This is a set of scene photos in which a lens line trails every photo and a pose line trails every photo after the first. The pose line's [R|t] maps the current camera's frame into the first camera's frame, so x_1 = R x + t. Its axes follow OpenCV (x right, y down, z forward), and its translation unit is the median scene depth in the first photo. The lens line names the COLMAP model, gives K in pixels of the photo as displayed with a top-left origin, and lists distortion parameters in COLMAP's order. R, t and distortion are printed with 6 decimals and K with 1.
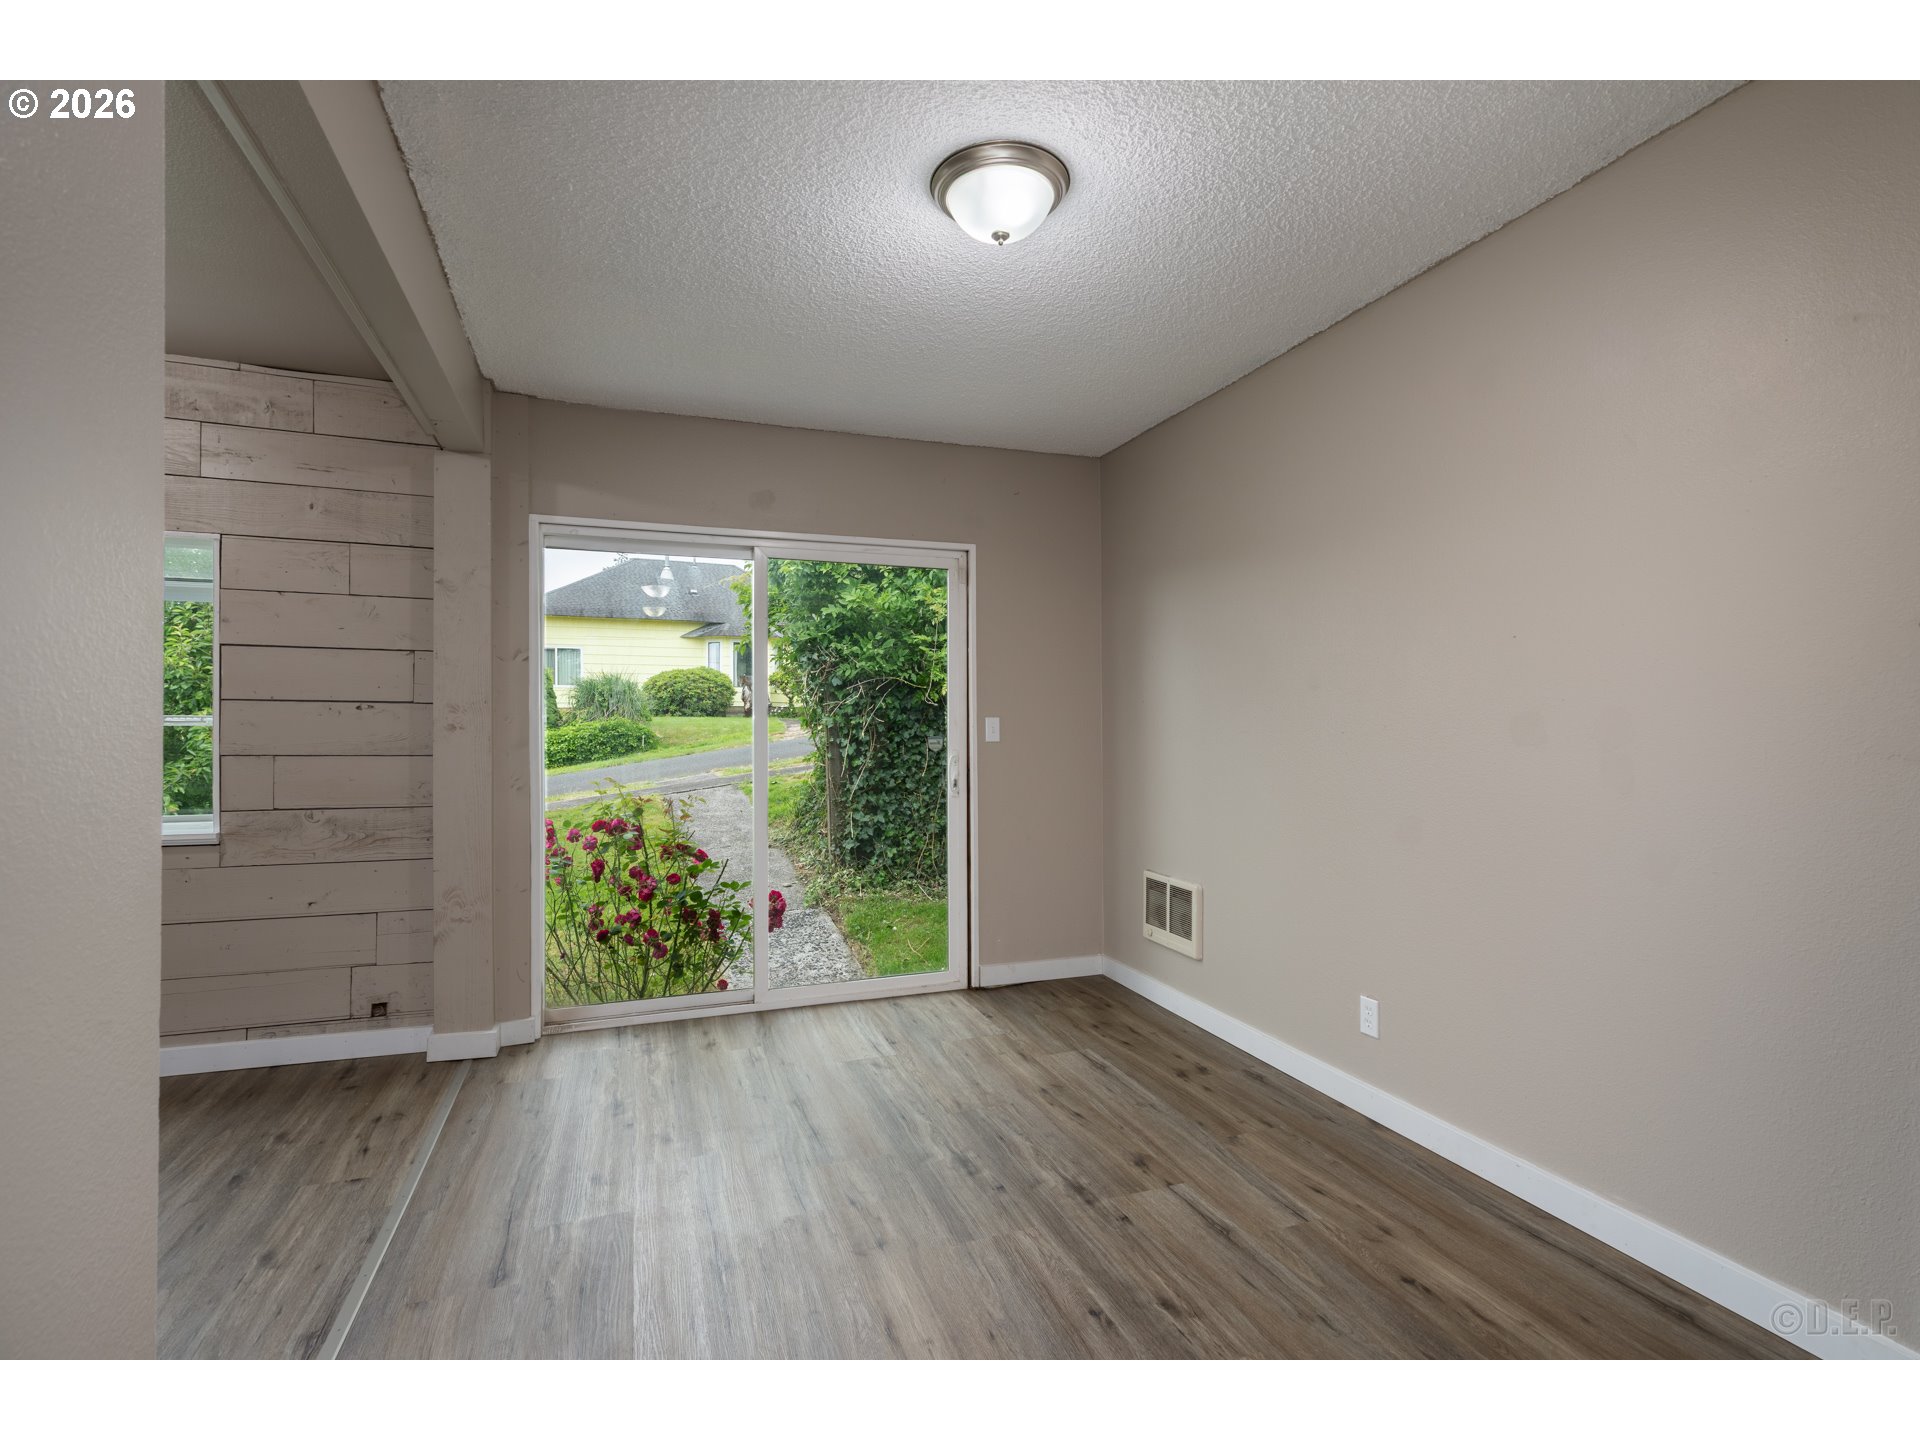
lens RADIAL K [[912.5, 0, 963.9], [0, 912.5, 728.7], [0, 0, 1]] dist [0.004430, 0.000492]
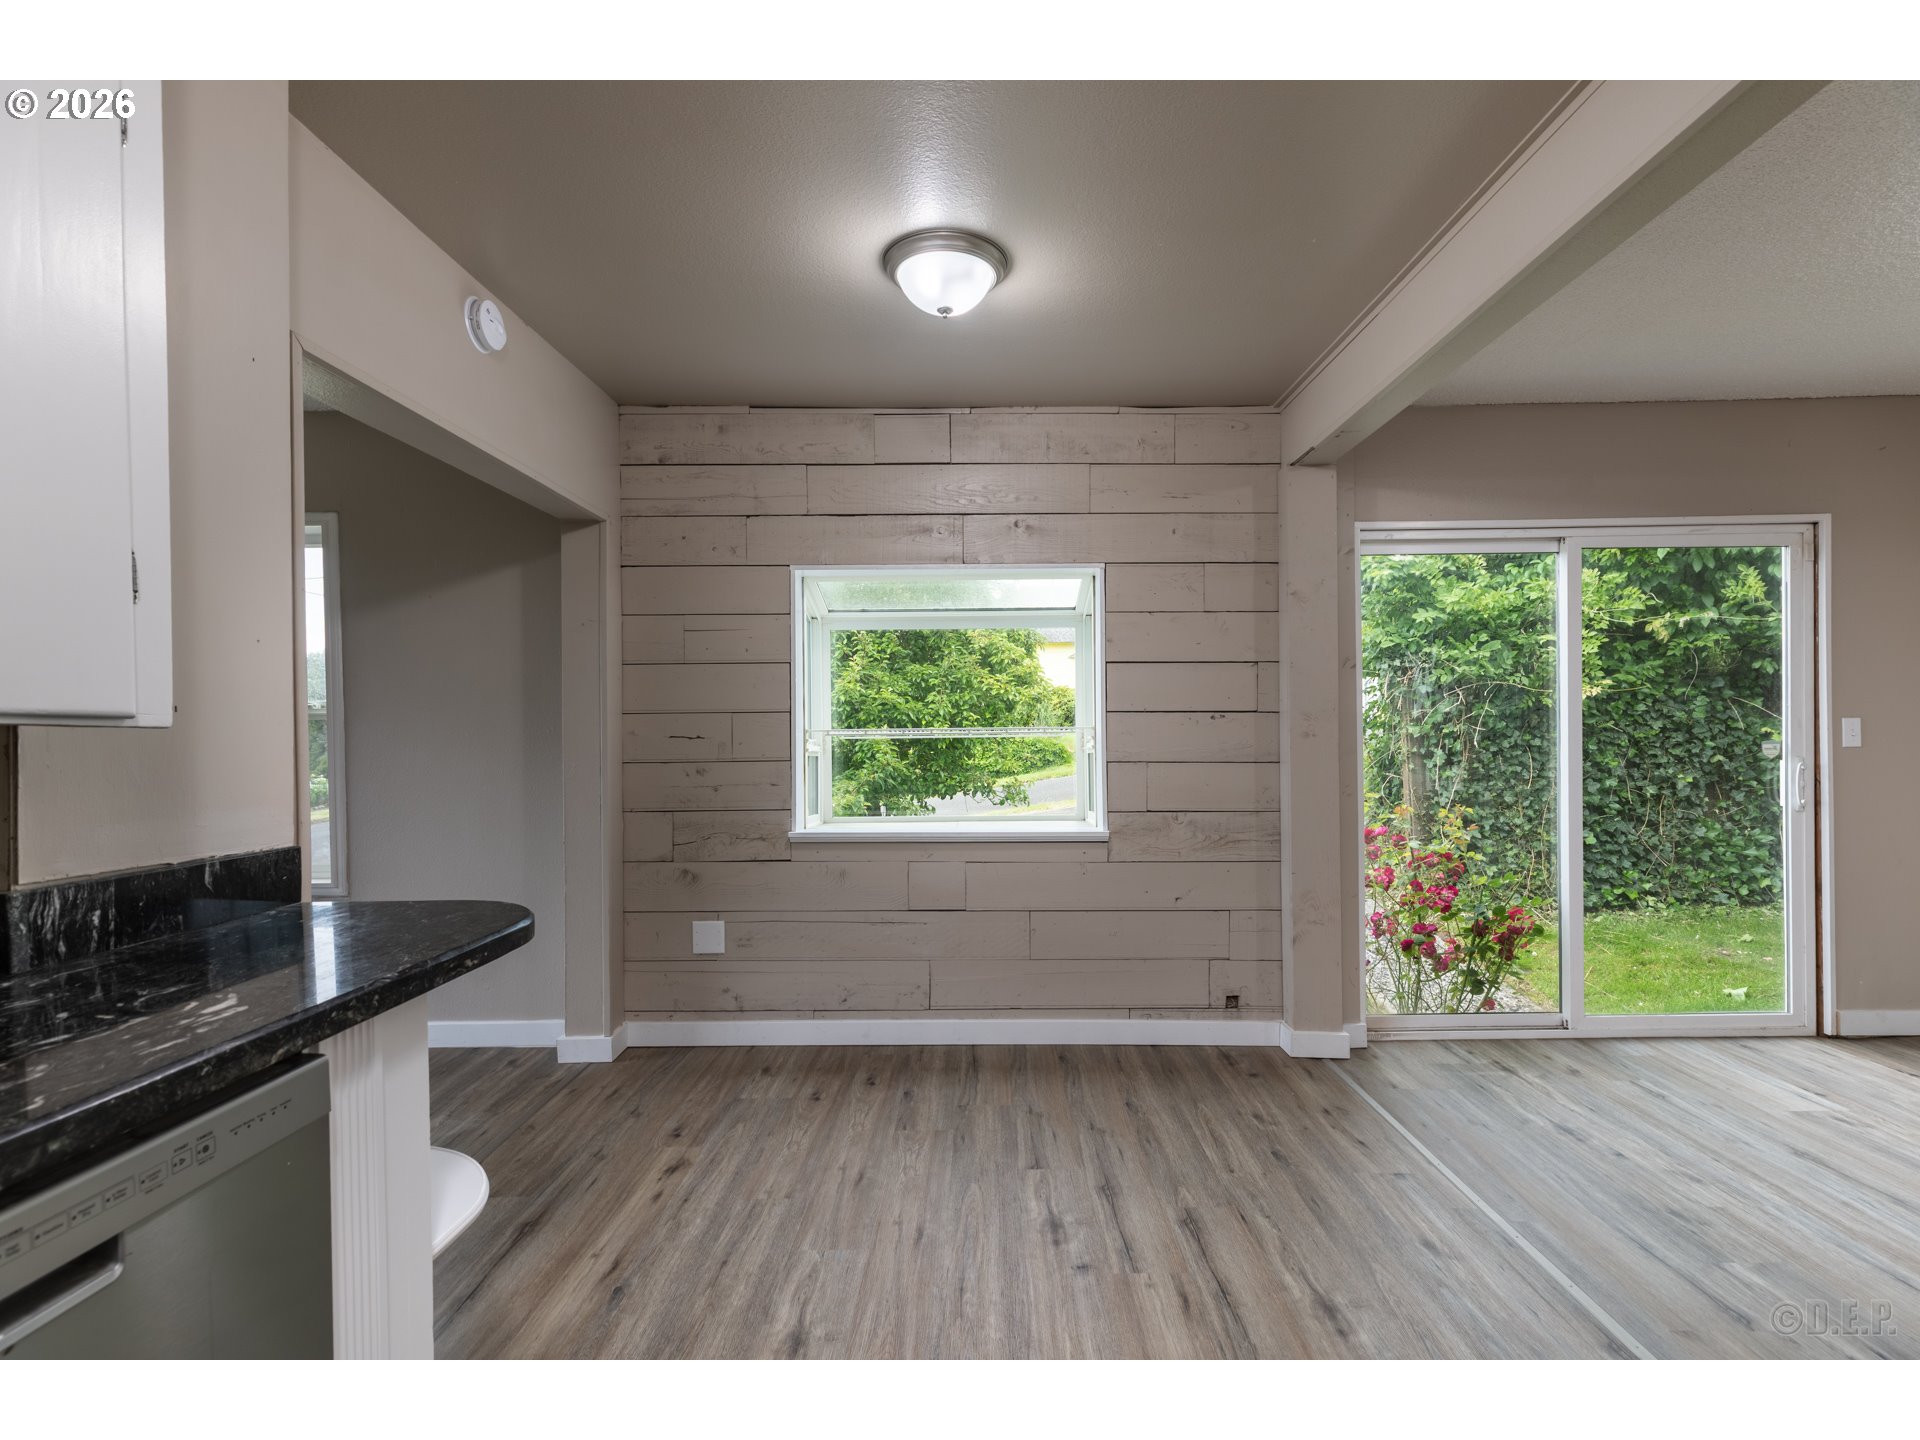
lens RADIAL K [[885.3, 0, 962.7], [0, 885.3, 753.3], [0, 0, 1]] dist [-0.000022, -0.000018]
pose [[0.937176, -0.005736, -0.348810, -0.565802], [0.009320, 0.999920, 0.008598, 0.007215], [0.348733, -0.011308, 0.937154, -0.067298]]
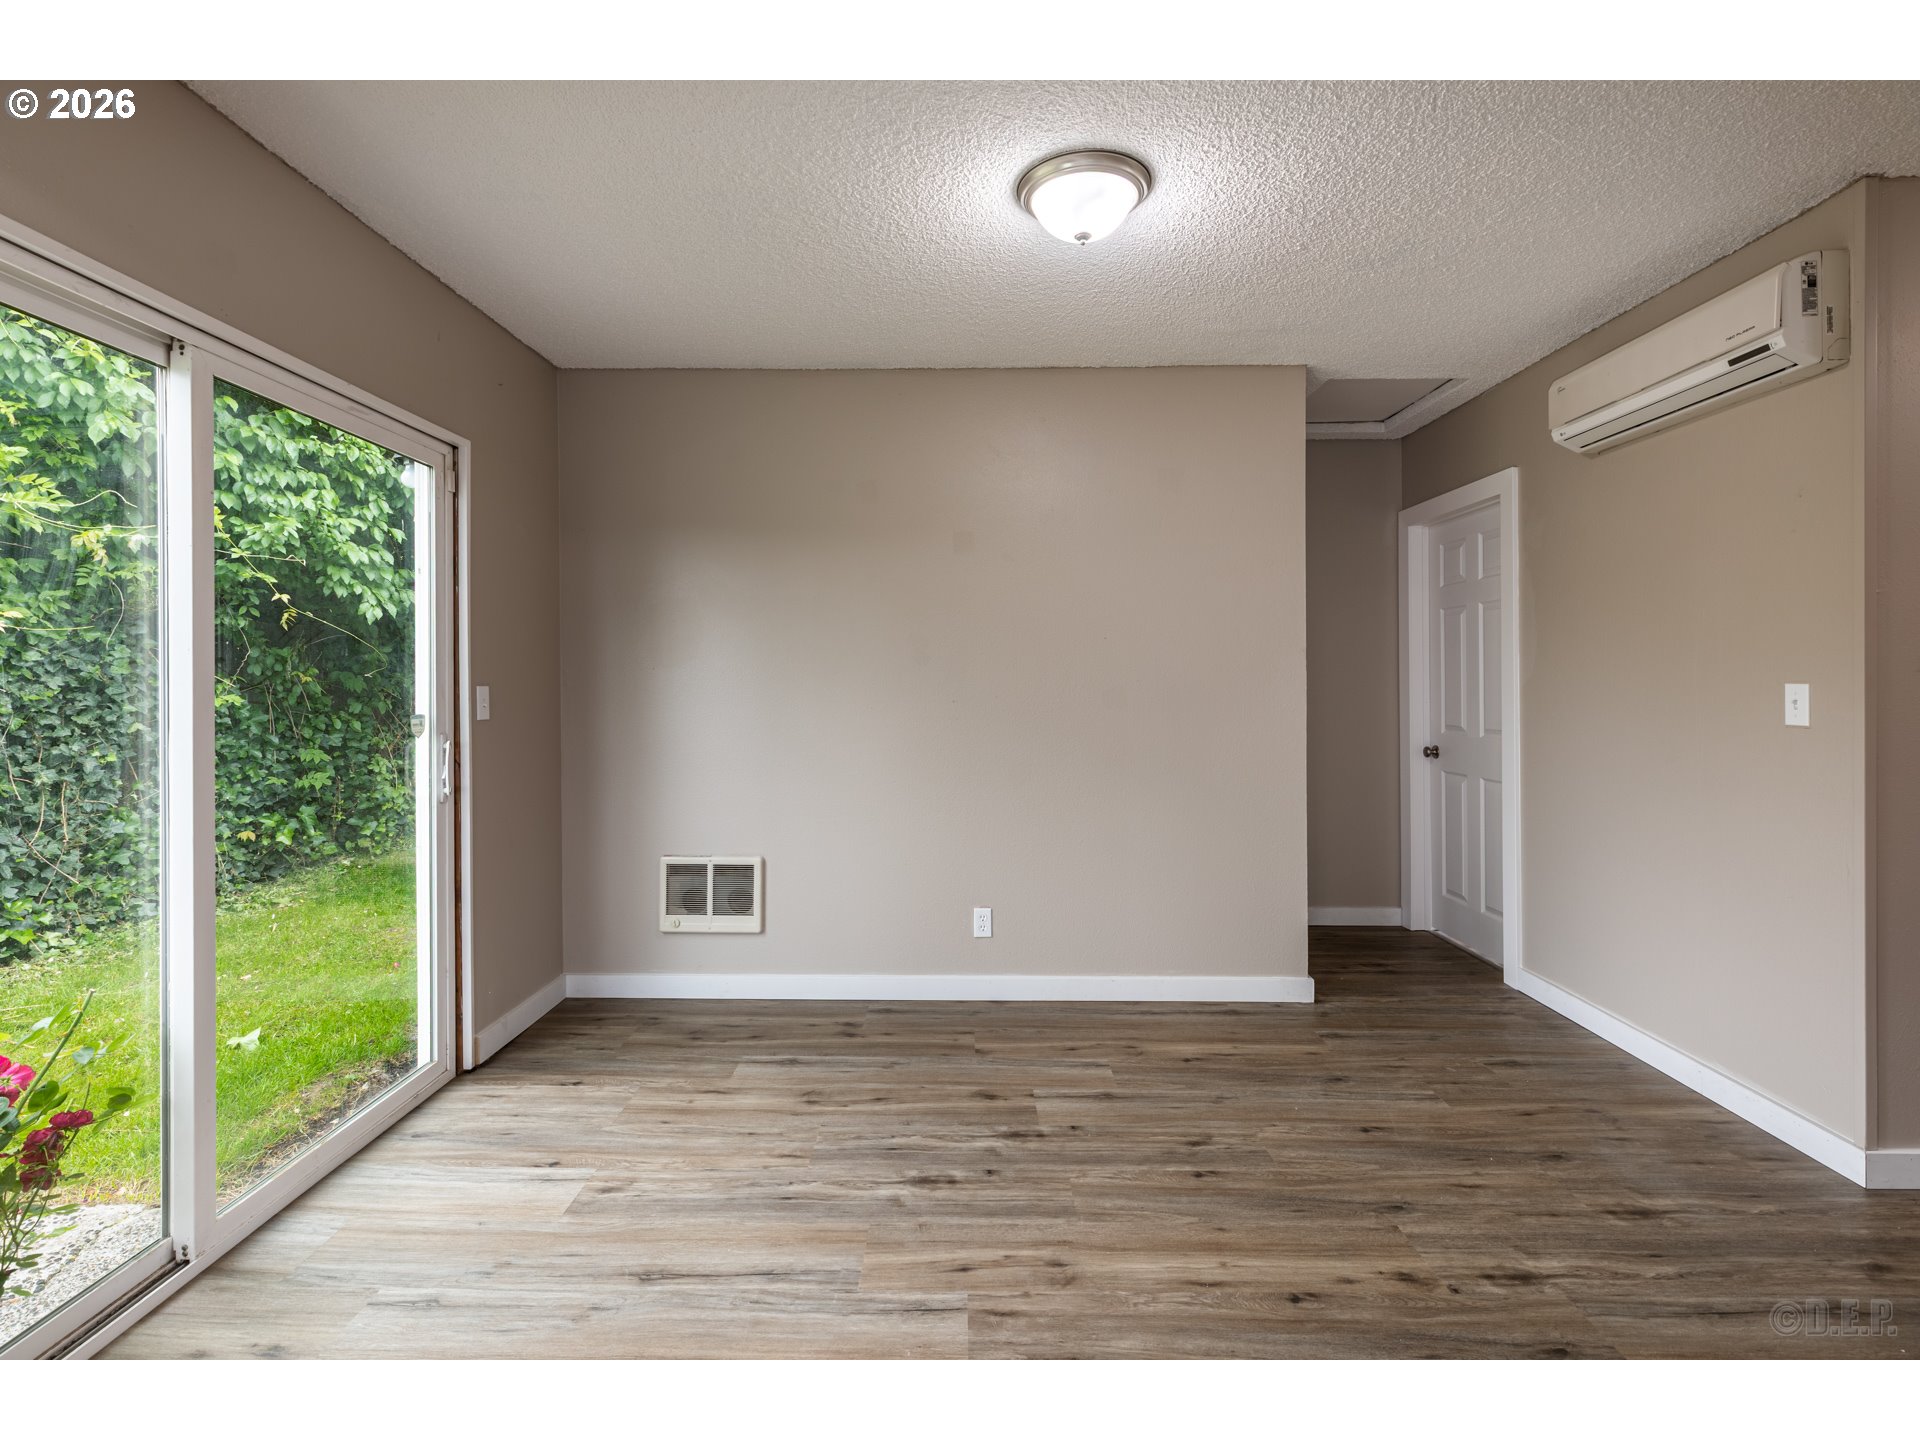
lens RADIAL K [[893.0, 0, 962.0], [0, 893.0, 687.5], [0, 0, 1]] dist [0.003521, 0.000955]
pose [[0.342829, -0.000534, 0.939398, -0.627023], [0.002189, 0.999998, -0.000231, -0.012659], [-0.939395, 0.002136, 0.342830, 0.501666]]
